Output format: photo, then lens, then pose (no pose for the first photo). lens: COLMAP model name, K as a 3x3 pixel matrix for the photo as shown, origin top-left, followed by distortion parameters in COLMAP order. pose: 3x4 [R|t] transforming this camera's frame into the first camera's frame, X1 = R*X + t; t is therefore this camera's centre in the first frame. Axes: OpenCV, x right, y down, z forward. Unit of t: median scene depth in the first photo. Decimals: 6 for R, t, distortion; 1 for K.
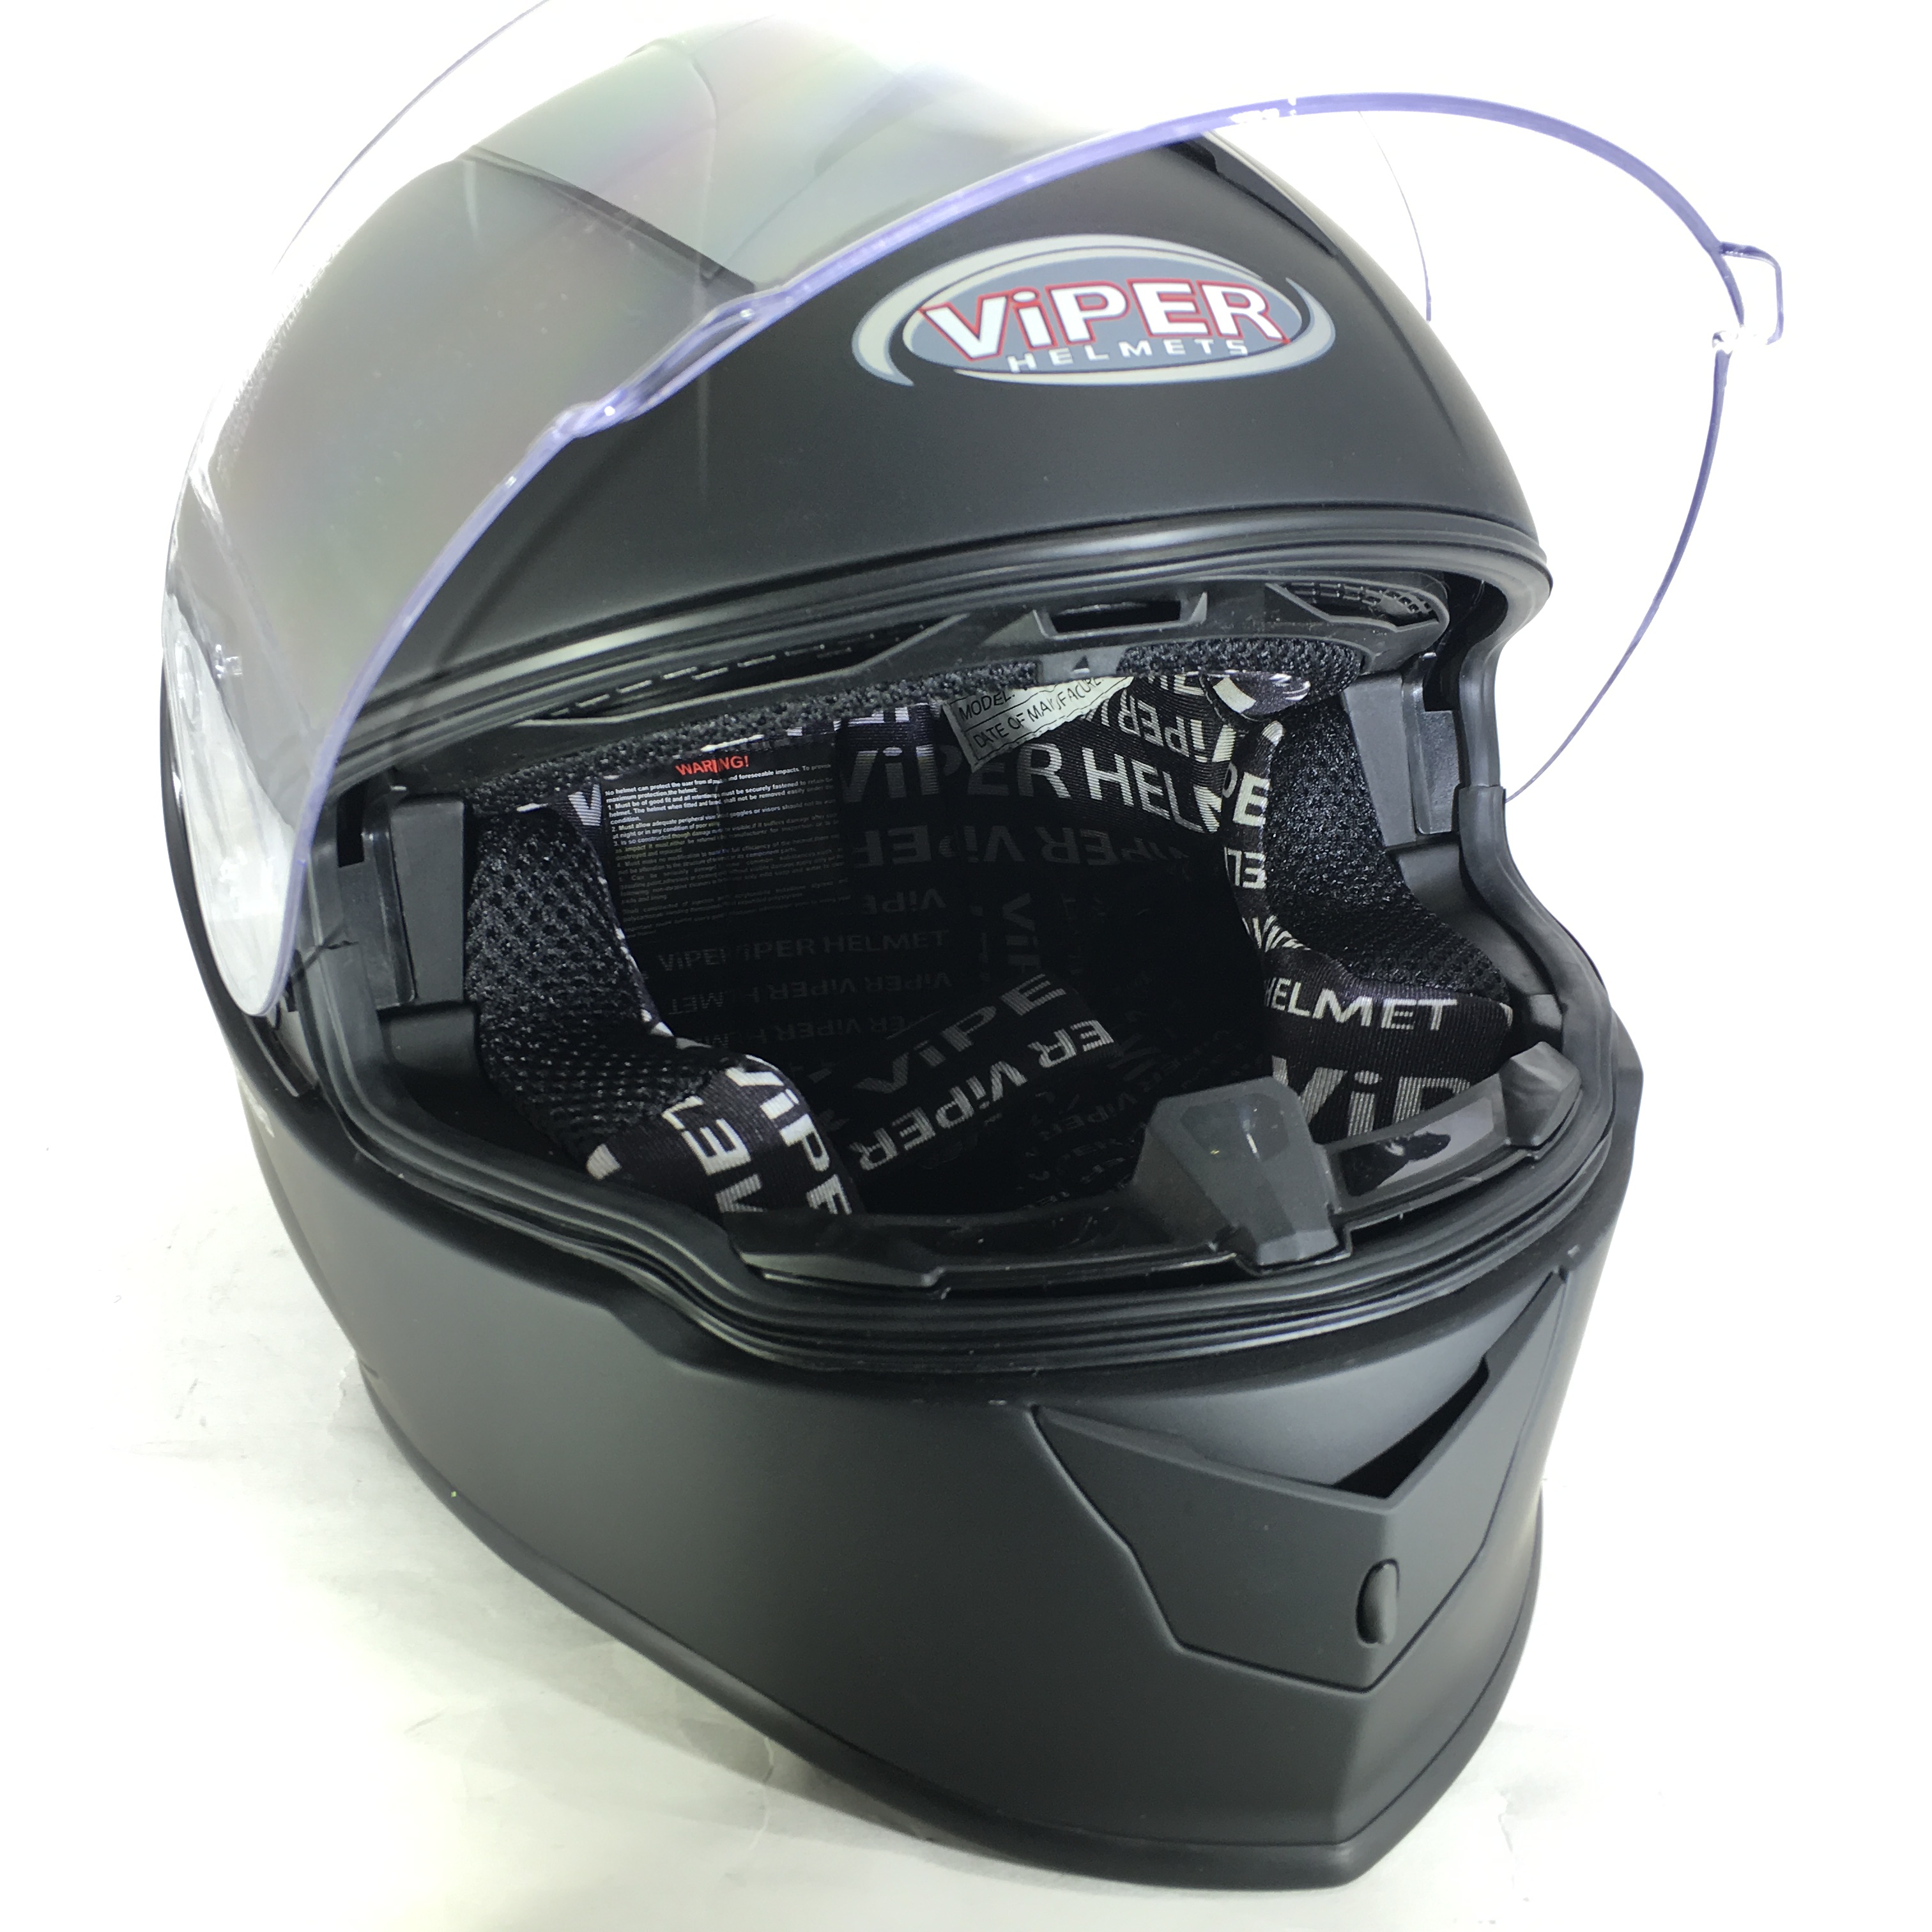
lens RADIAL K [[2354.6, 0, 966.0], [0, 2354.6, 966.0], [0, 0, 1]] dist [0.009137, 0.651433]
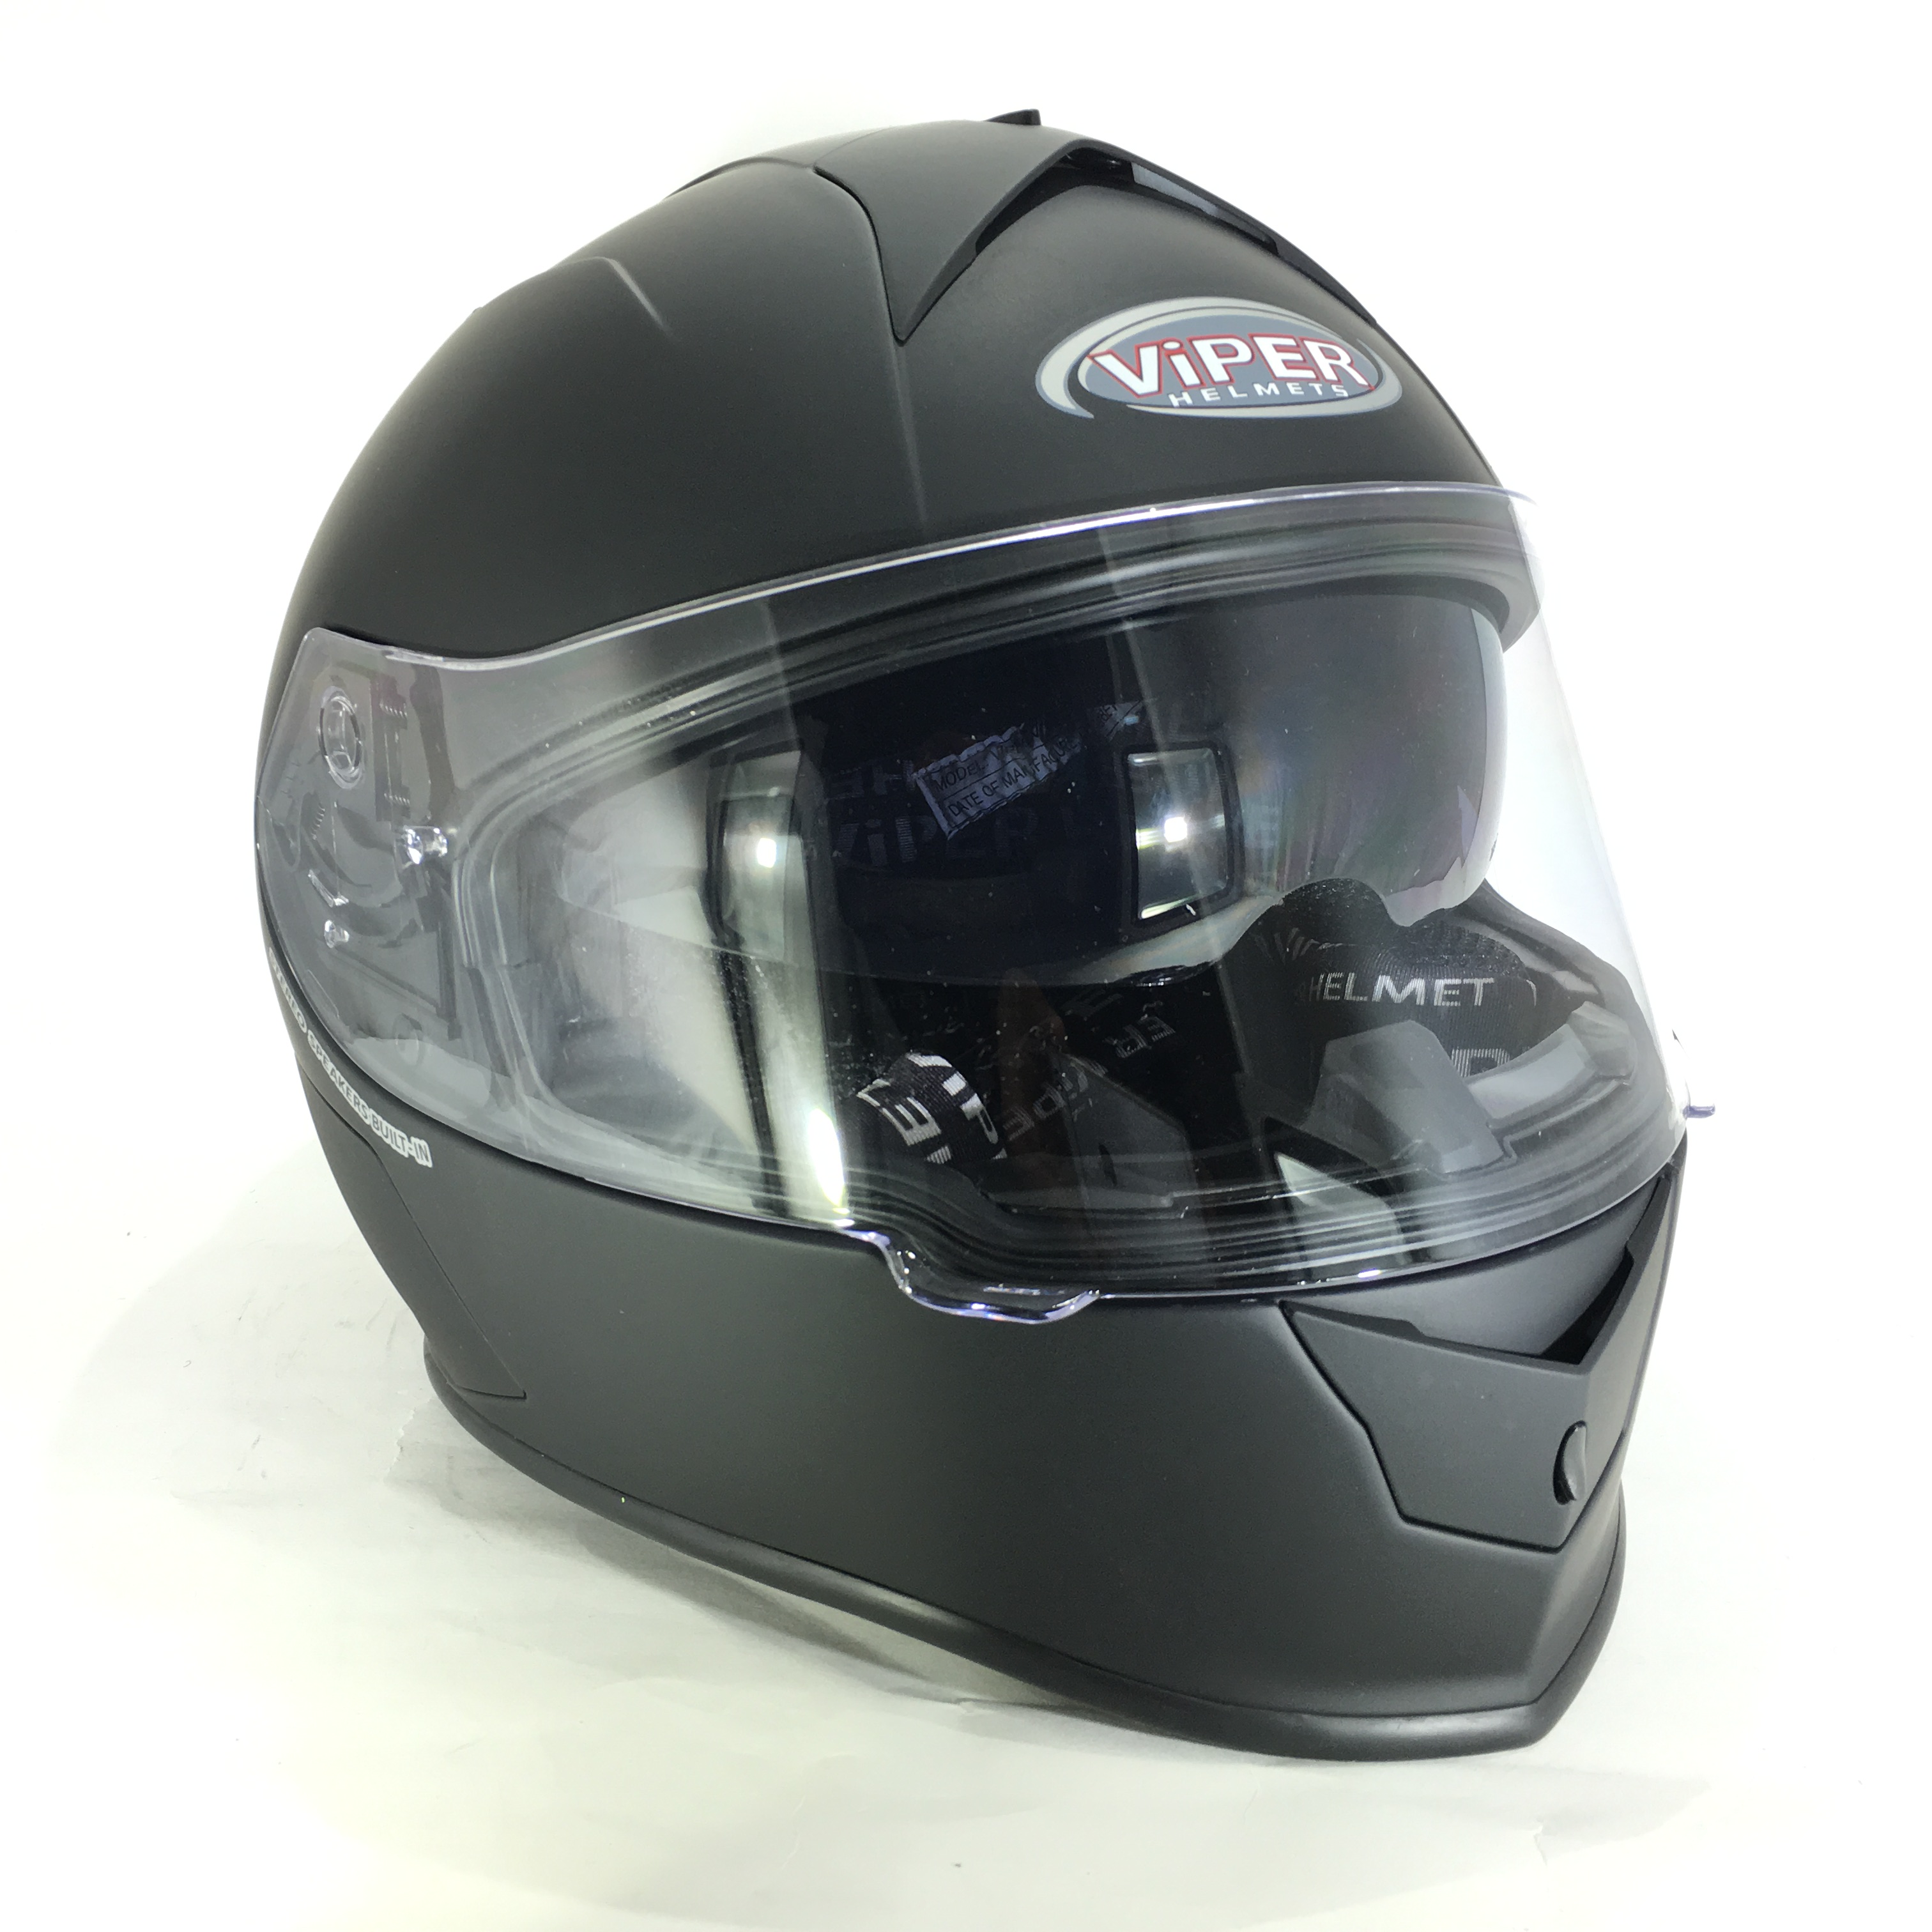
lens RADIAL K [[2354.6, 0, 966.0], [0, 2354.6, 966.0], [0, 0, 1]] dist [0.009137, 0.651433]
pose [[0.984694, -0.048275, 0.167474, -0.274302], [0.062766, 0.994625, -0.082344, 0.102358], [-0.162598, 0.091595, 0.982432, -0.081110]]
